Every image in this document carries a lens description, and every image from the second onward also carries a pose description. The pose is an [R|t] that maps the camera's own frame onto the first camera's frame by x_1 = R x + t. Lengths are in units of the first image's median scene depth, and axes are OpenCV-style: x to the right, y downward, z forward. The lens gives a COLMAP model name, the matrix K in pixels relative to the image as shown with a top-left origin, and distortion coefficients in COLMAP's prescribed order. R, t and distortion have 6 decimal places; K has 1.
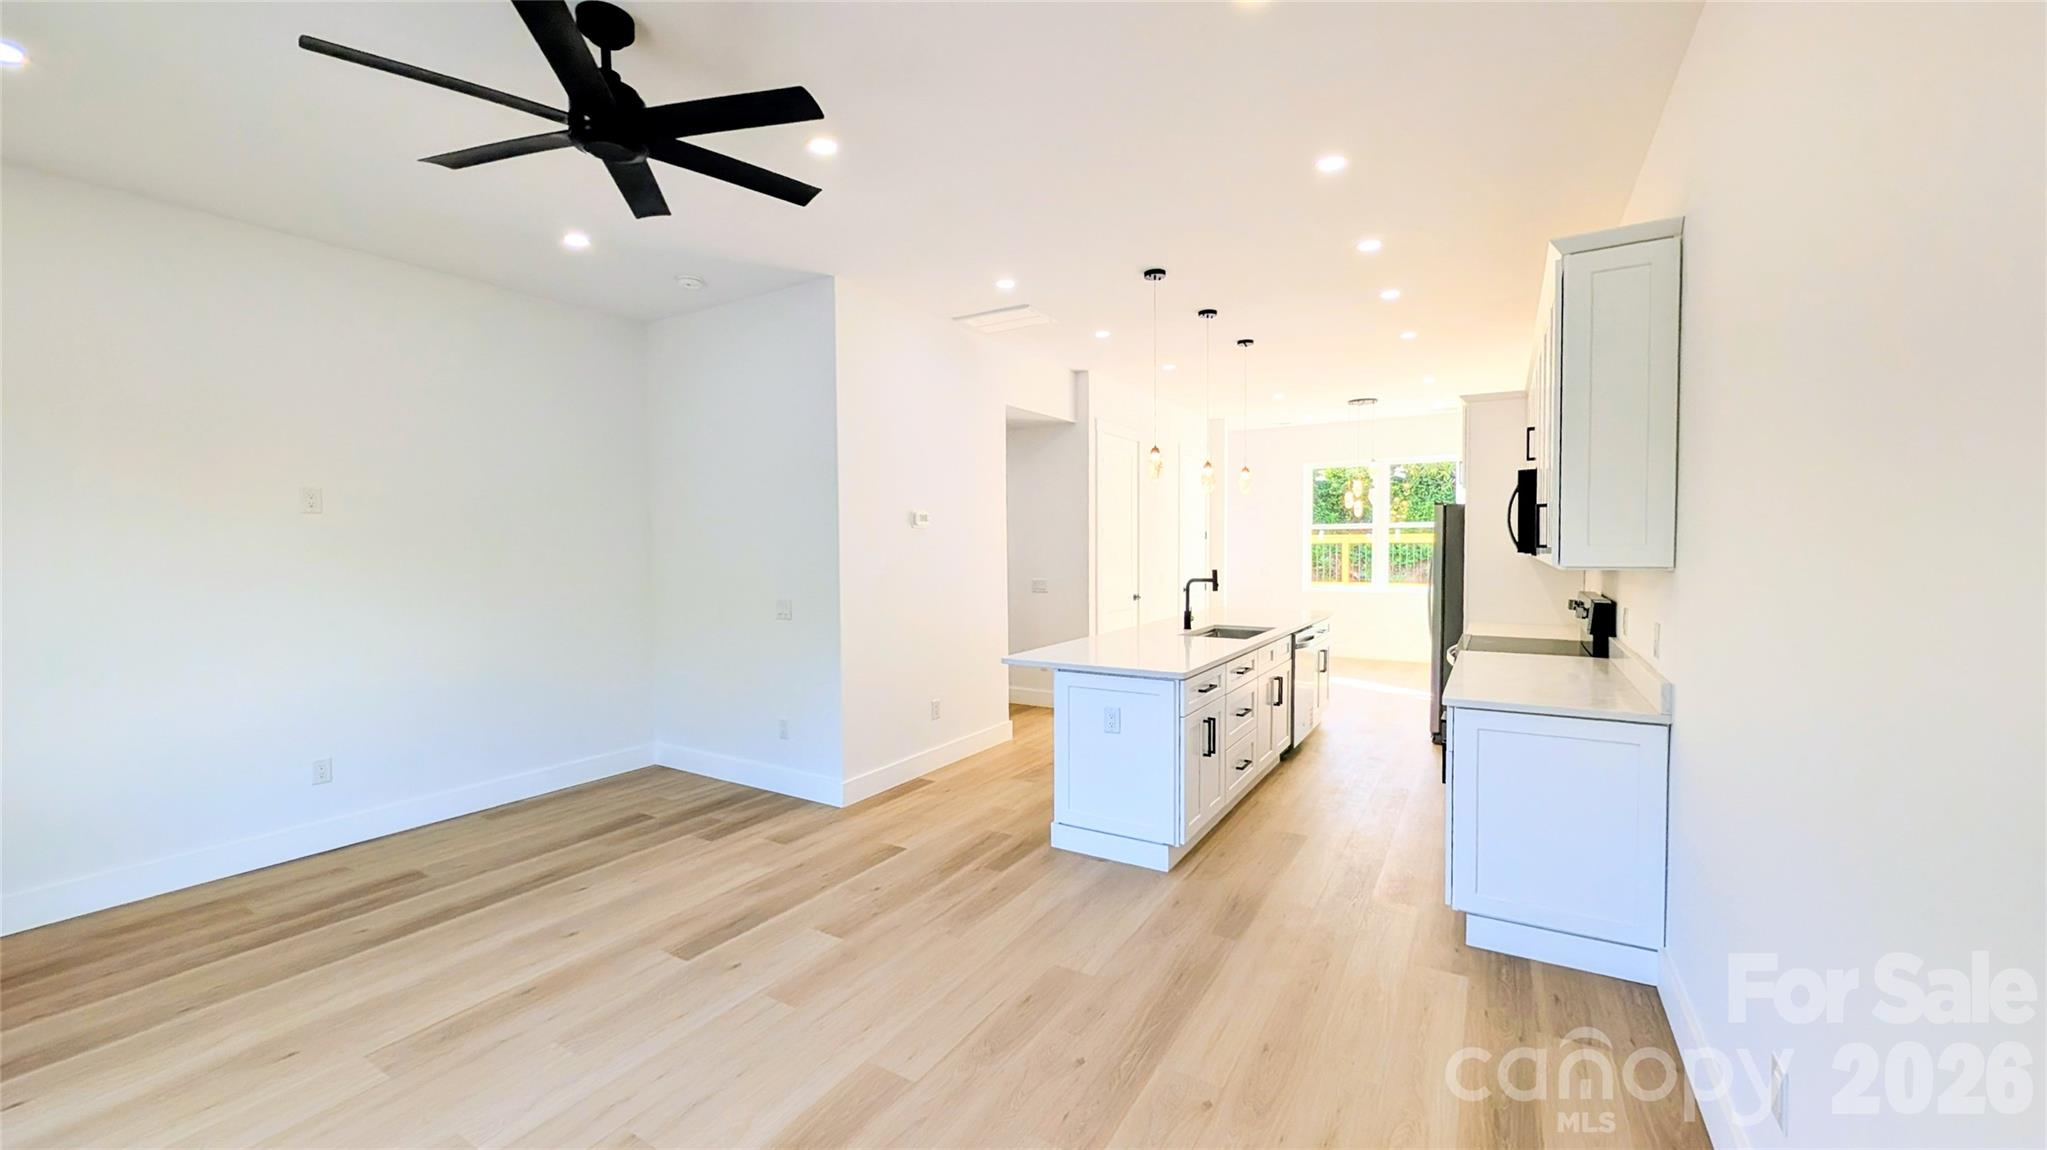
lens RADIAL K [[783.2, 0, 1023.5], [0, 783.2, 575.0], [0, 0, 1]] dist [0.001114, 0.000098]
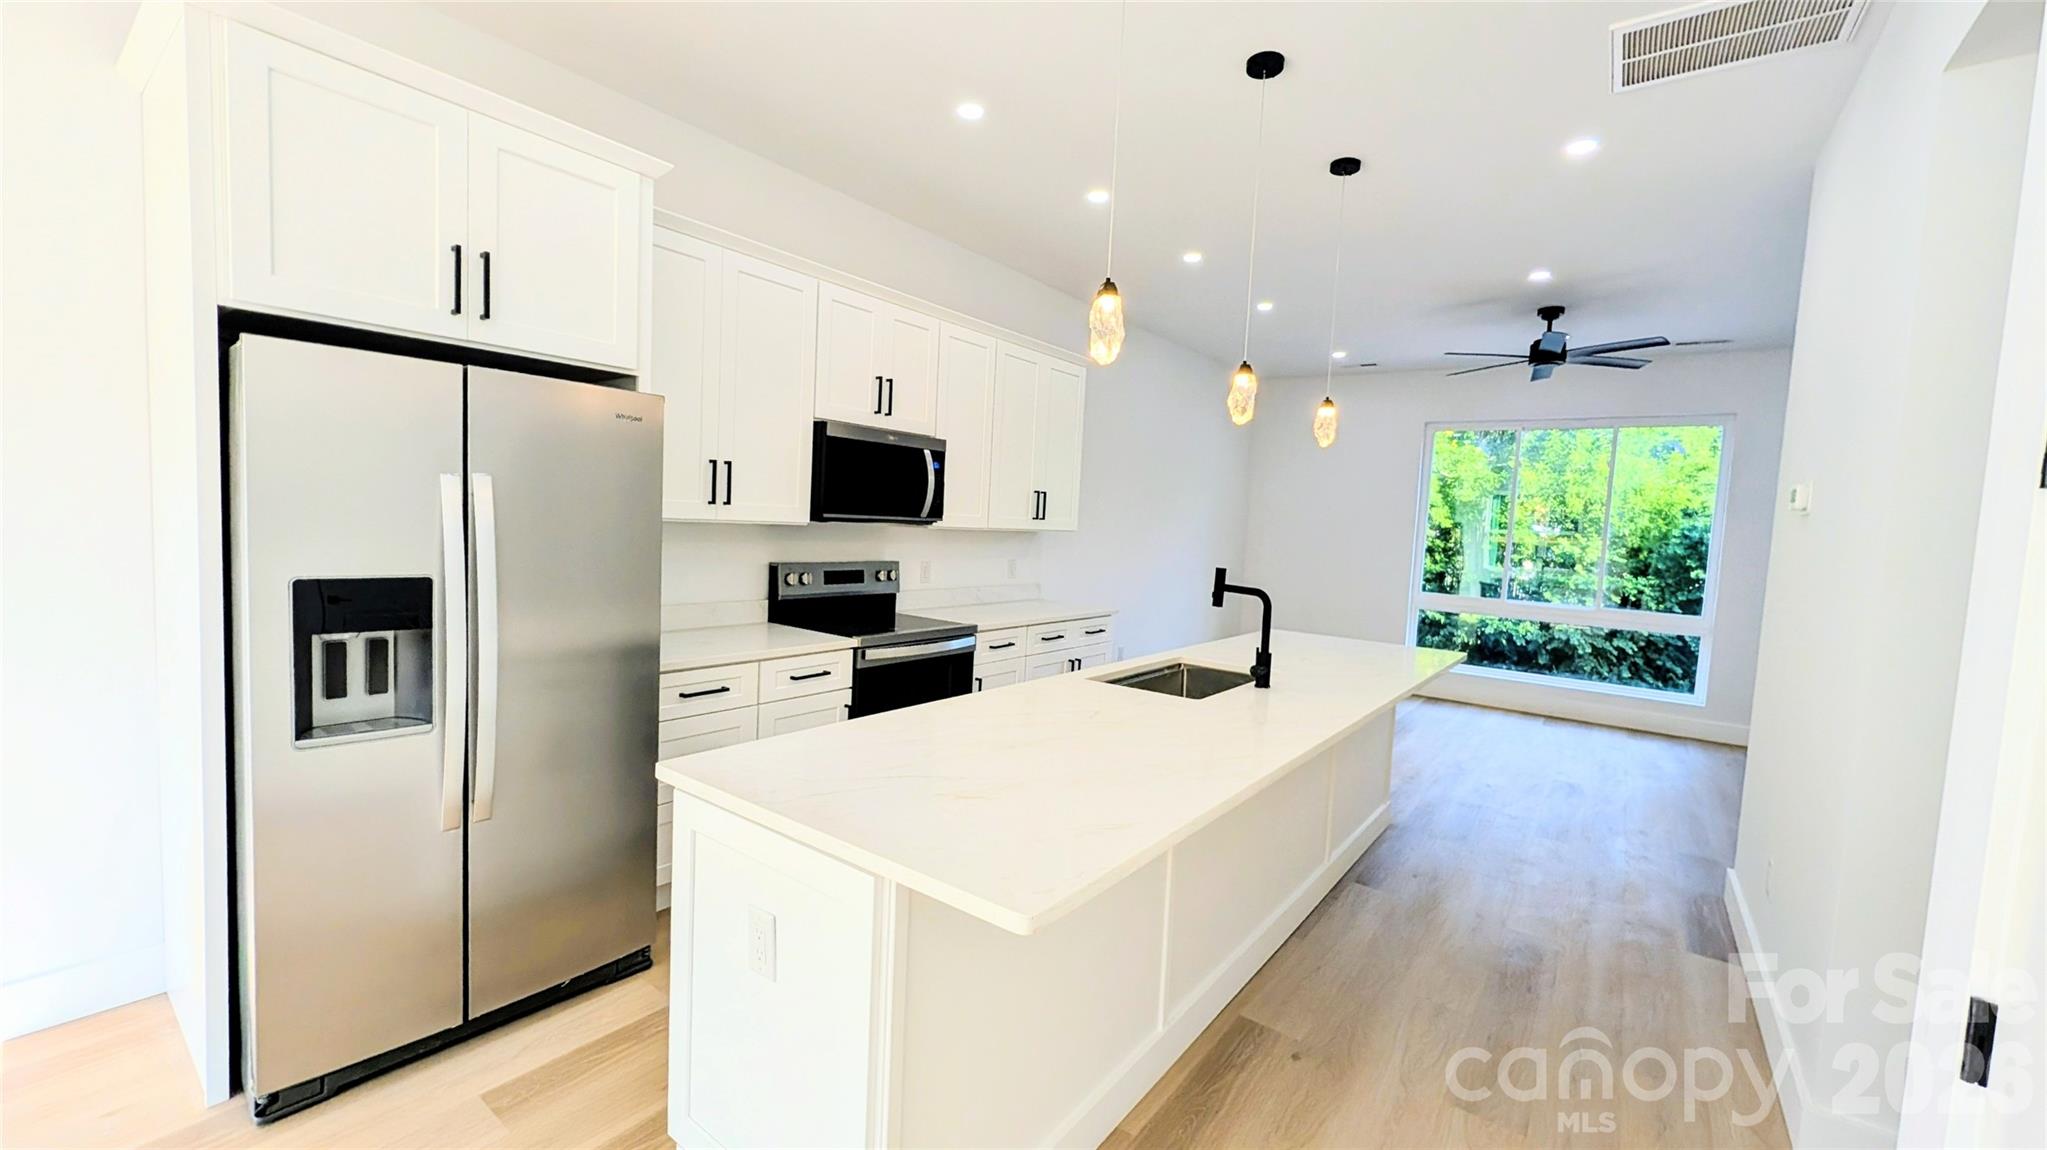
lens RADIAL K [[804.7, 0, 1023.5], [0, 804.7, 575.0], [0, 0, 1]] dist [-0.000002, -0.000023]
pose [[-0.993396, -0.046218, 0.105017, 0.382210], [-0.035025, 0.993745, 0.106036, -0.067911], [-0.109261, 0.101657, -0.988801, 1.867751]]
